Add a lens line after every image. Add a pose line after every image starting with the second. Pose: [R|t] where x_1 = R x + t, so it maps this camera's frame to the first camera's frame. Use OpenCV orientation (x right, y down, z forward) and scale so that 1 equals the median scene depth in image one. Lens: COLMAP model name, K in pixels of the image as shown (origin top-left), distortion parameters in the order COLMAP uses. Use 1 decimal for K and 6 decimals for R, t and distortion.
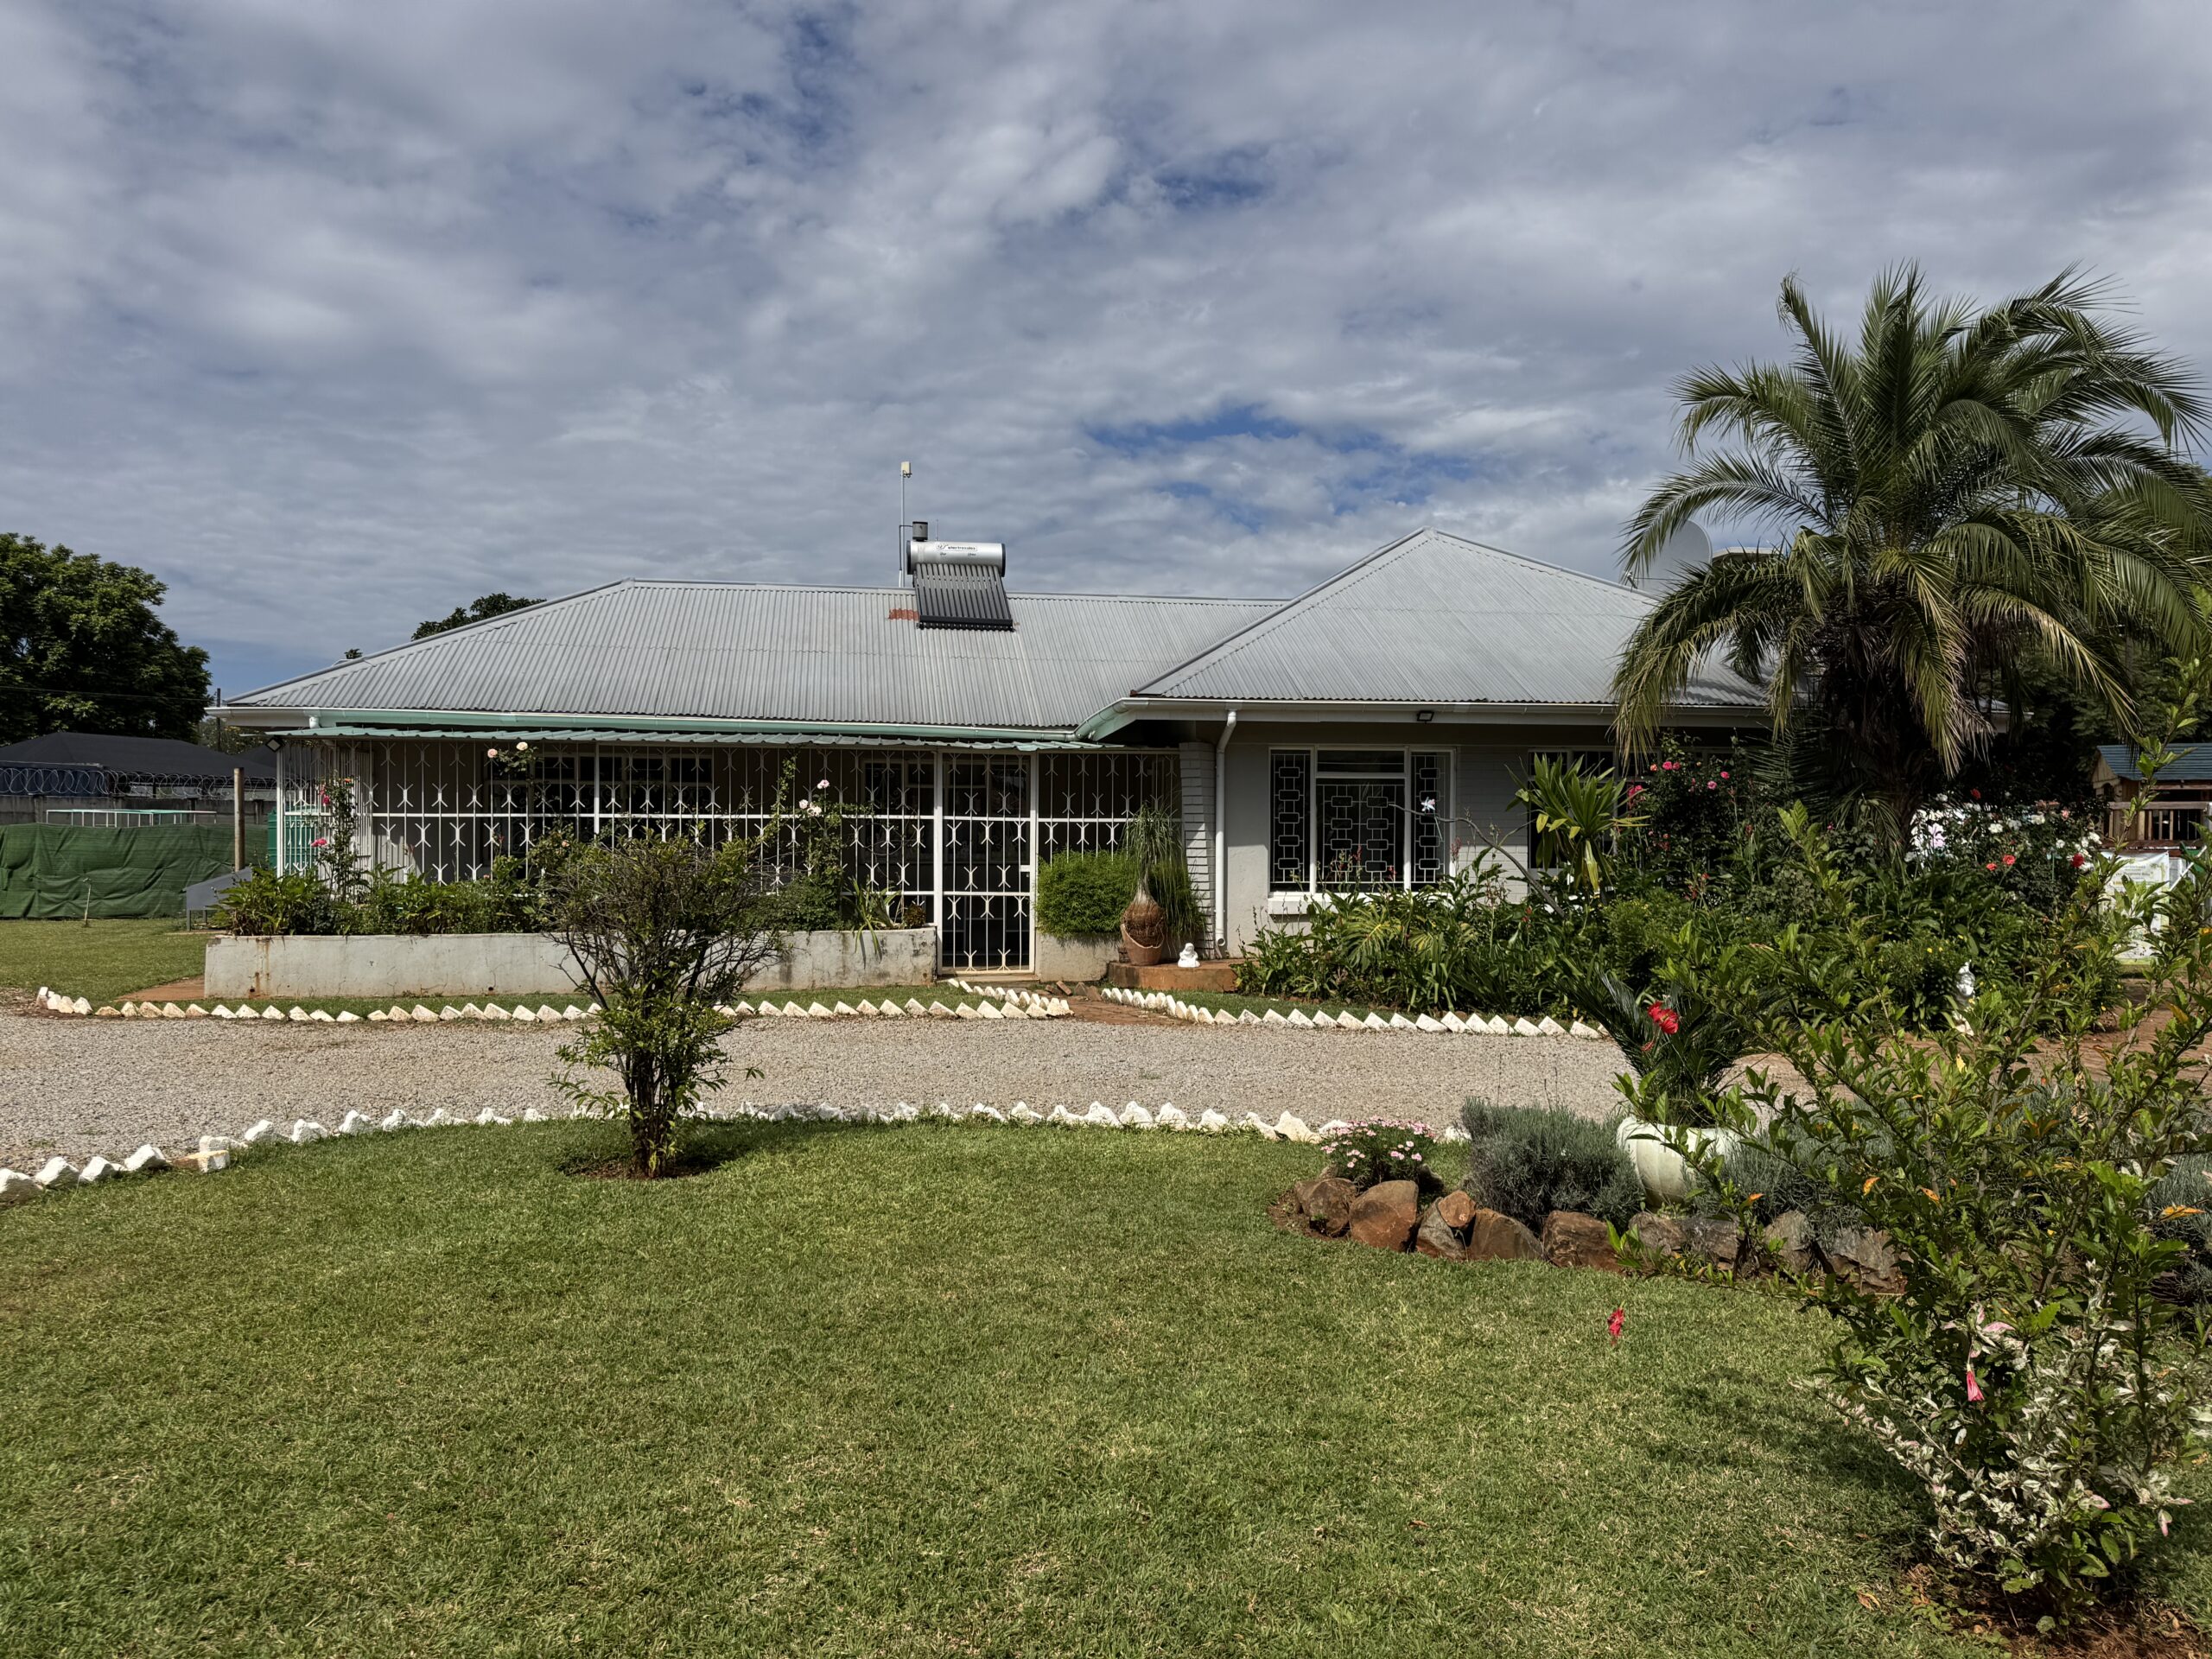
lens RADIAL K [[1501.2, 0, 1076.4], [0, 1501.2, 827.9], [0, 0, 1]] dist [0.033854, -0.055564]
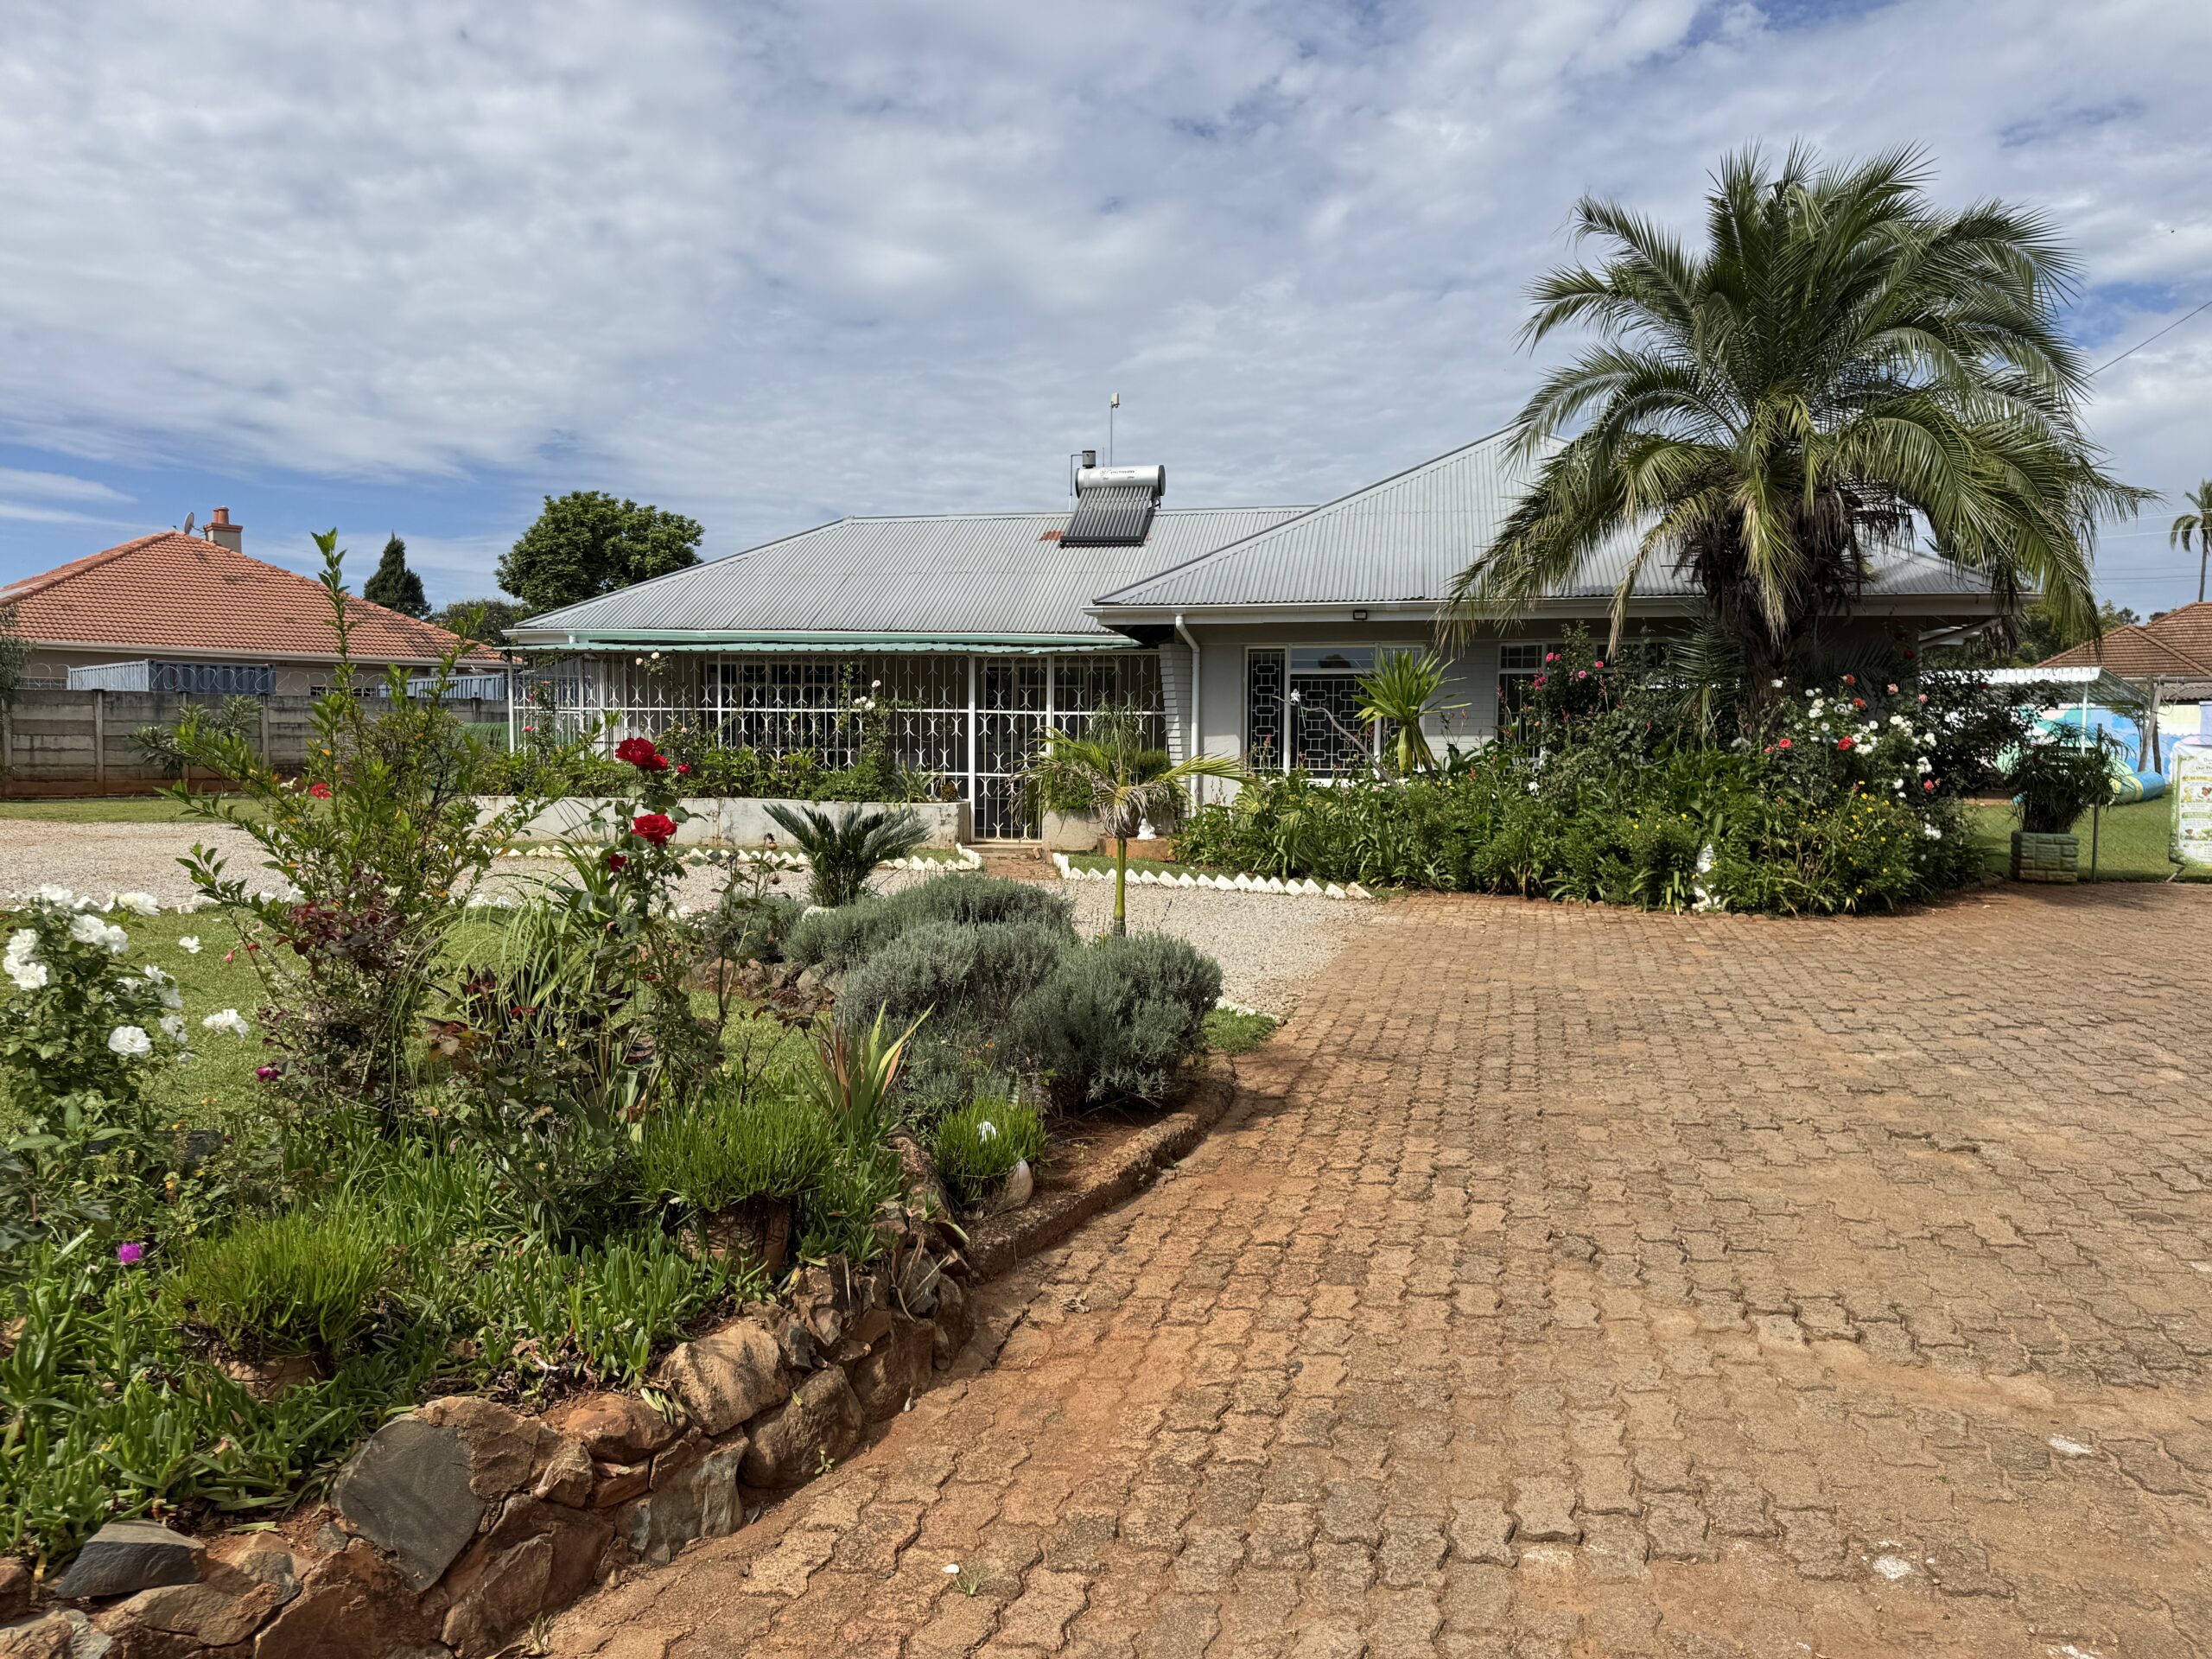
lens RADIAL K [[1553.8, 0, 1106.0], [0, 1553.8, 829.5], [0, 0, 1]] dist [0.057760, -0.100508]
pose [[0.926990, 0.024590, -0.374280, 0.167205], [-0.003463, 0.998367, 0.057017, 0.005766], [0.375071, -0.051558, 0.925561, -0.040535]]
